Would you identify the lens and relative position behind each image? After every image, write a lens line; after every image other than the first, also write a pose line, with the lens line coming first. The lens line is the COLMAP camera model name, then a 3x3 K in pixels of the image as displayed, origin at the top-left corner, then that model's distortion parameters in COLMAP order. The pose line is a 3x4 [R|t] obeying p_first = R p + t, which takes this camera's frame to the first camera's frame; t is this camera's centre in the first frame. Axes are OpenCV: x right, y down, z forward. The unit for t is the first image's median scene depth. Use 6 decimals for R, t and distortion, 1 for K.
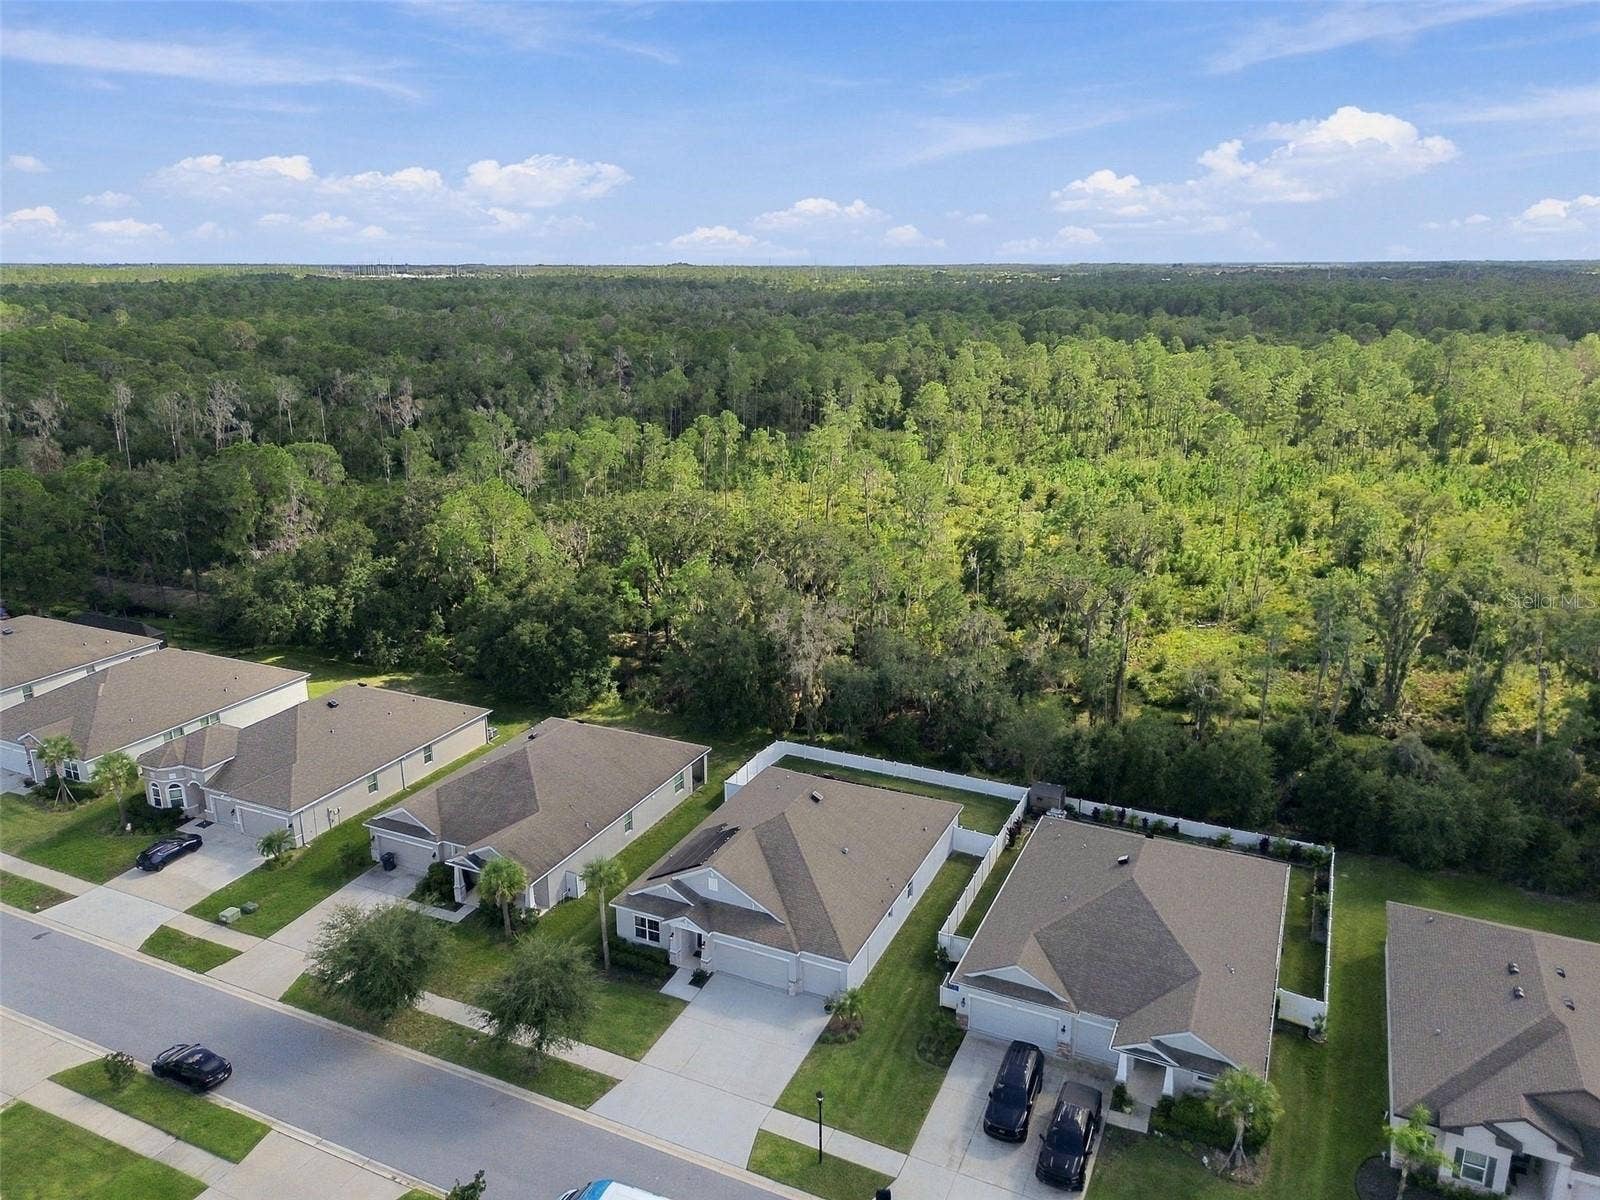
lens RADIAL K [[1130.4, 0, 800.0], [0, 1130.4, 600.0], [0, 0, 1]] dist [0.070439, -0.064950]
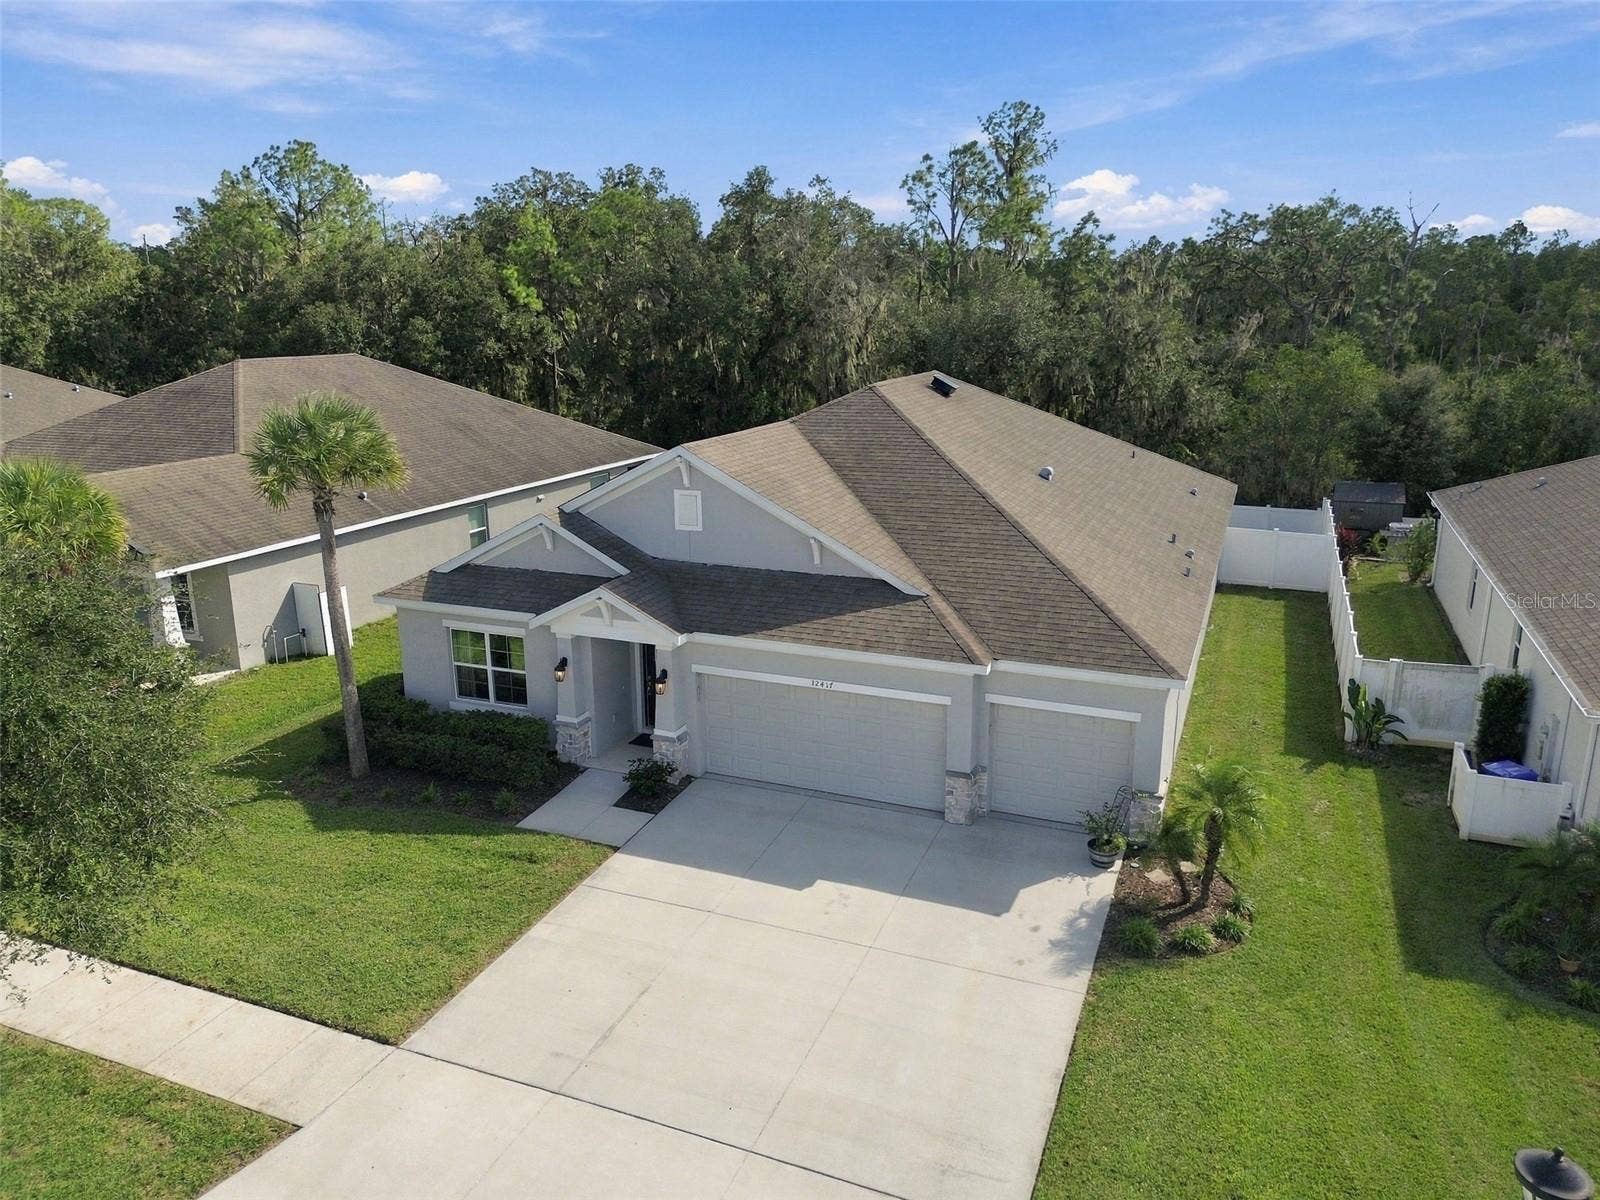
lens RADIAL K [[1130.4, 0, 800.0], [0, 1130.4, 600.0], [0, 0, 1]] dist [0.070439, -0.064950]
pose [[0.998718, -0.013067, 0.048900, -0.059442], [0.014563, 0.999432, -0.030378, 0.280828], [-0.048476, 0.031051, 0.998342, 0.662261]]
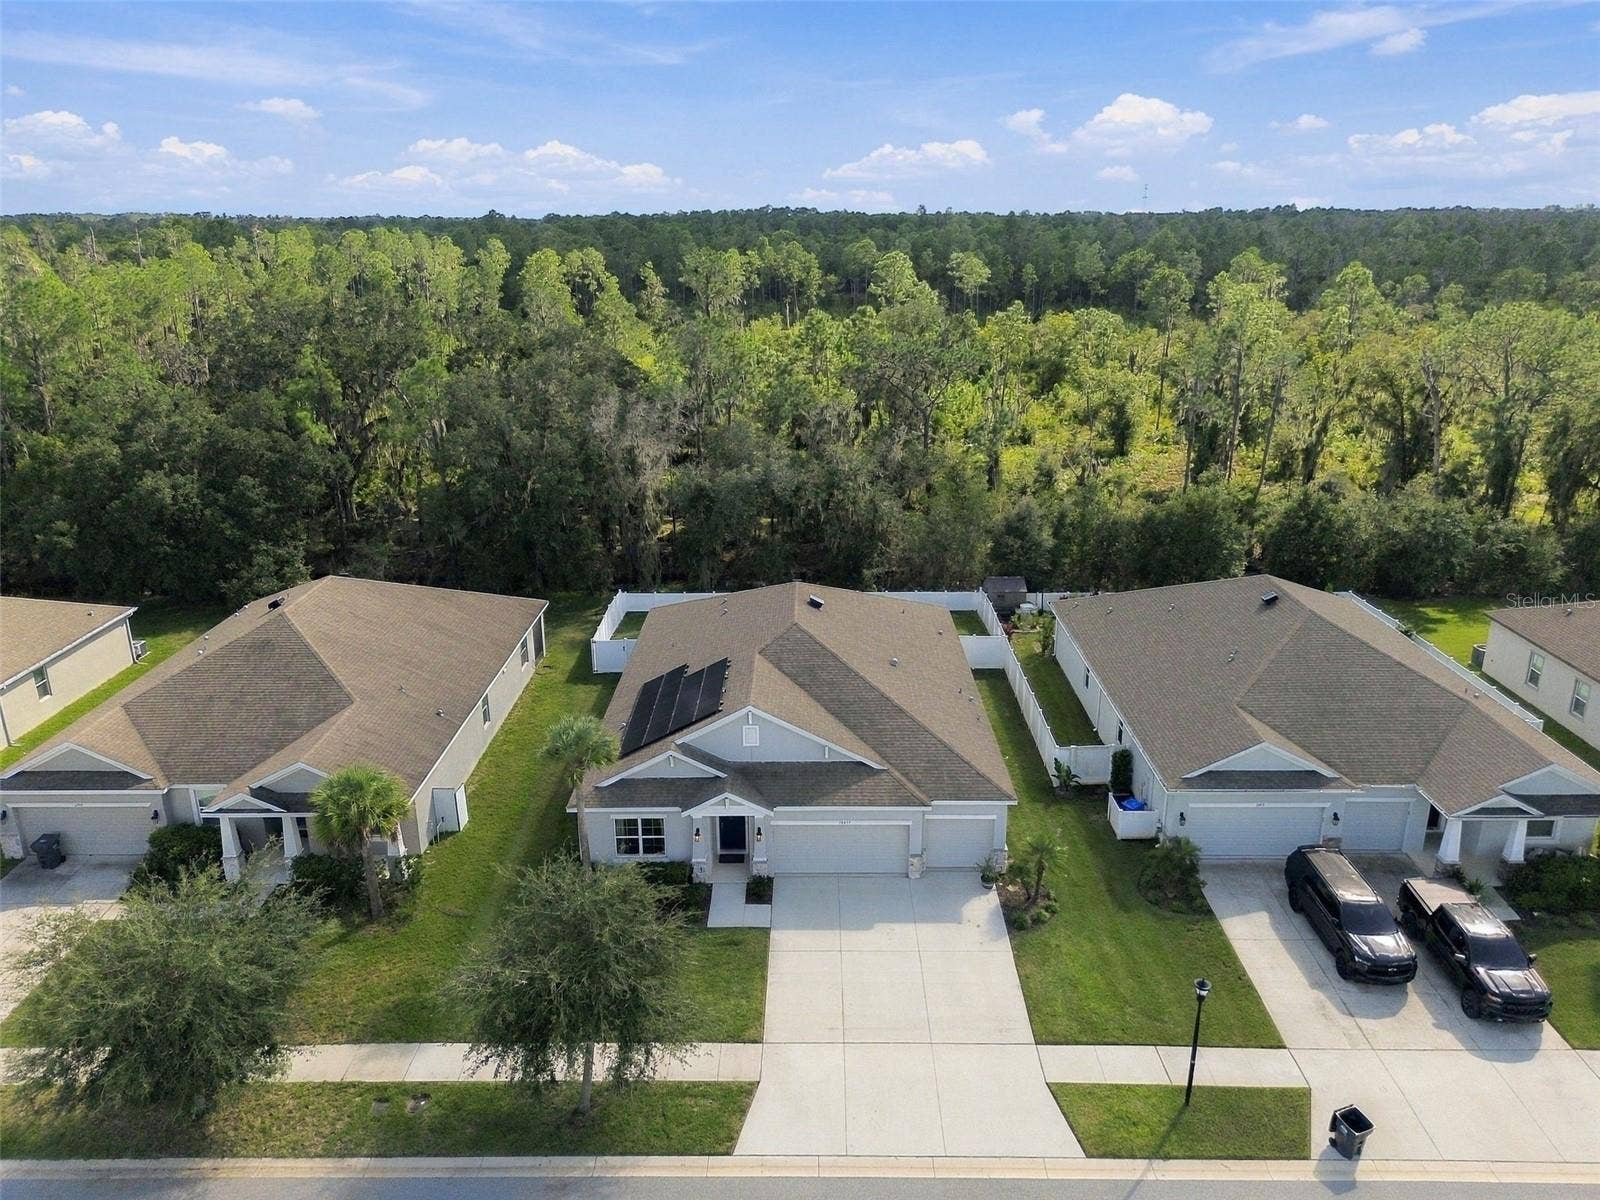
lens RADIAL K [[1130.4, 0, 800.0], [0, 1130.4, 600.0], [0, 0, 1]] dist [0.070439, -0.064950]
pose [[0.909000, -0.136153, 0.393930, -0.272894], [0.123332, 0.990680, 0.057815, 0.144855], [-0.398130, -0.003970, 0.917321, 0.432095]]
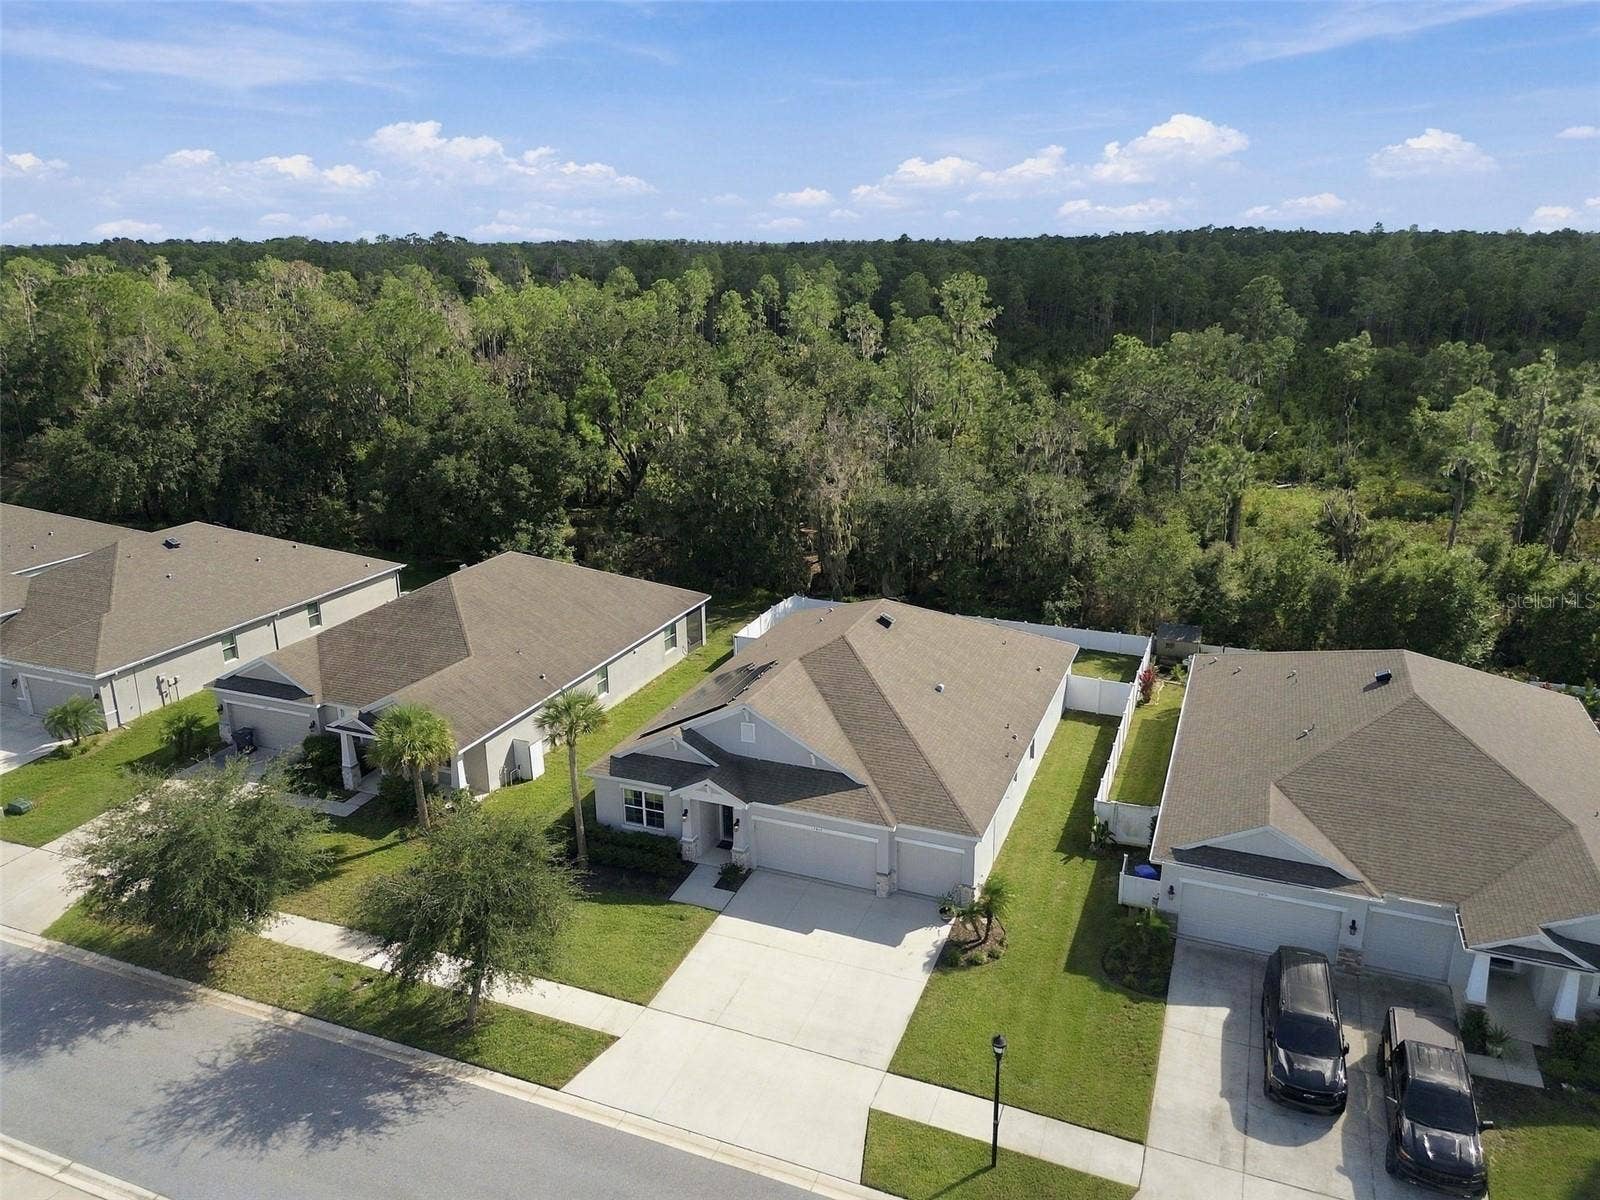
lens RADIAL K [[1130.4, 0, 800.0], [0, 1130.4, 600.0], [0, 0, 1]] dist [0.070439, -0.064950]
pose [[0.998533, -0.021260, 0.049792, -0.075865], [0.020572, 0.999686, 0.014295, 0.164238], [-0.050080, -0.013249, 0.998657, 0.358783]]
